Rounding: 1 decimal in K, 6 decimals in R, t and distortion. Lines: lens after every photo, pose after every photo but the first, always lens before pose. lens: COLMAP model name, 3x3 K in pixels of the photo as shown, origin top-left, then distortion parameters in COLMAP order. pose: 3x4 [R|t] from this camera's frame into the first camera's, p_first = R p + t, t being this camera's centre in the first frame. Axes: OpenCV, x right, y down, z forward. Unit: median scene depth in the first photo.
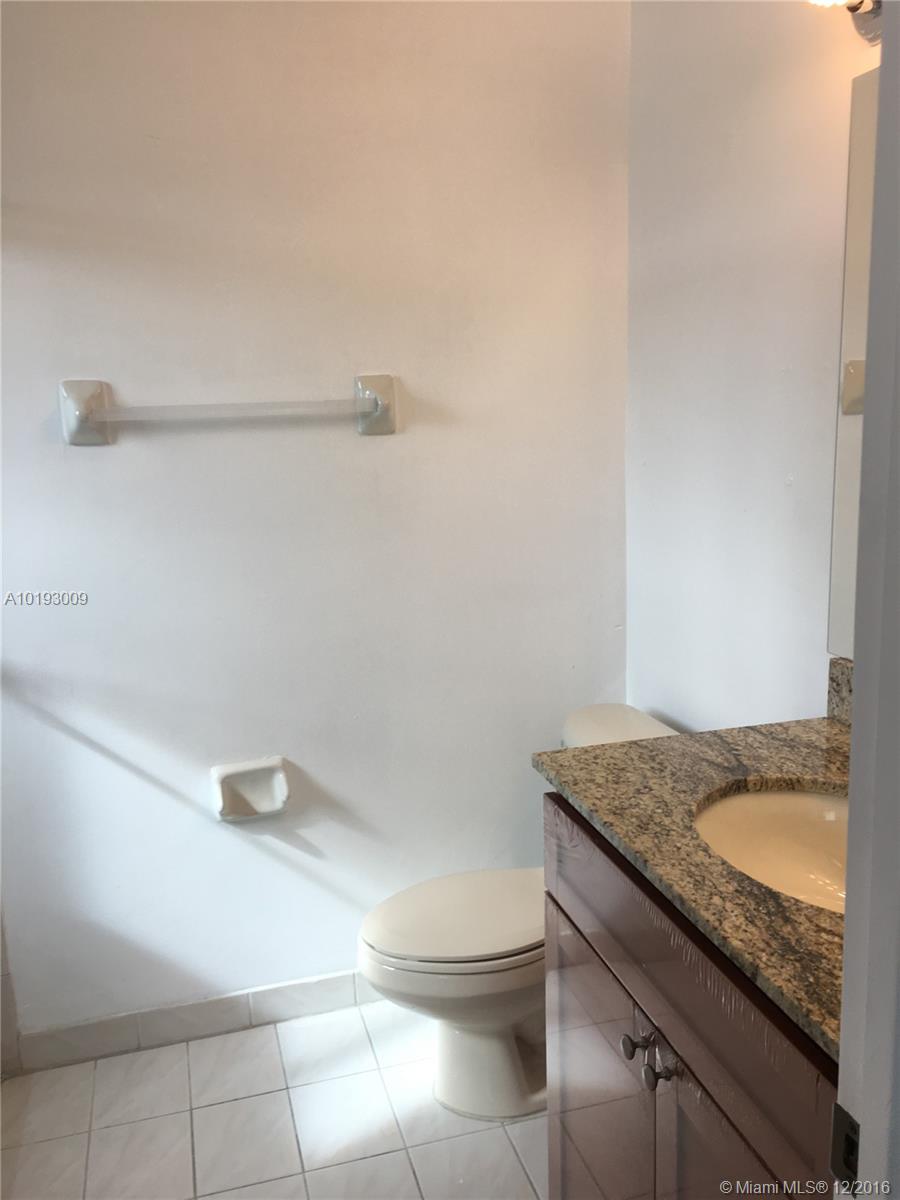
lens RADIAL K [[1029.3, 0, 449.4], [0, 1029.3, 601.1], [0, 0, 1]] dist [0.064145, -0.064190]
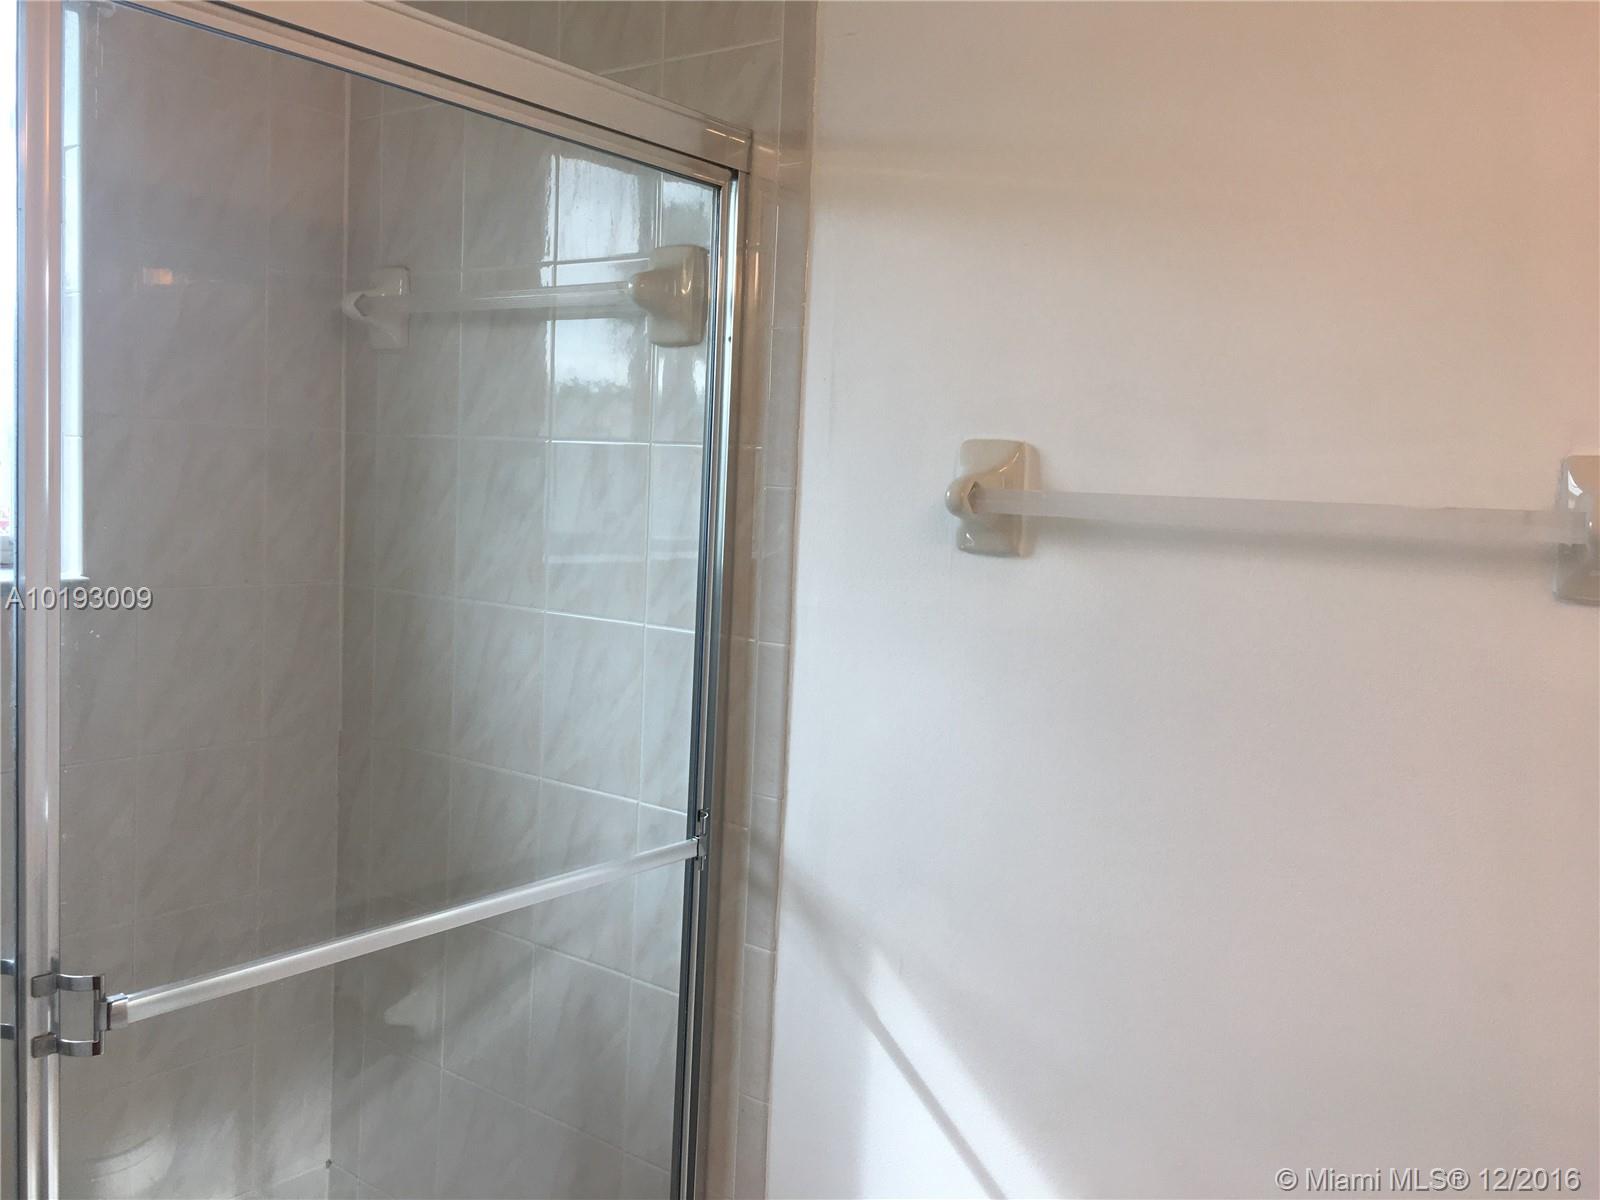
lens RADIAL K [[1372.3, 0, 799.9], [0, 1372.3, 593.8], [0, 0, 1]] dist [0.064145, -0.064190]
pose [[0.593927, 0.129367, -0.794050, 0.178858], [-0.221846, 0.975056, -0.007078, -0.100477], [0.773327, 0.180361, 0.607812, 0.472042]]
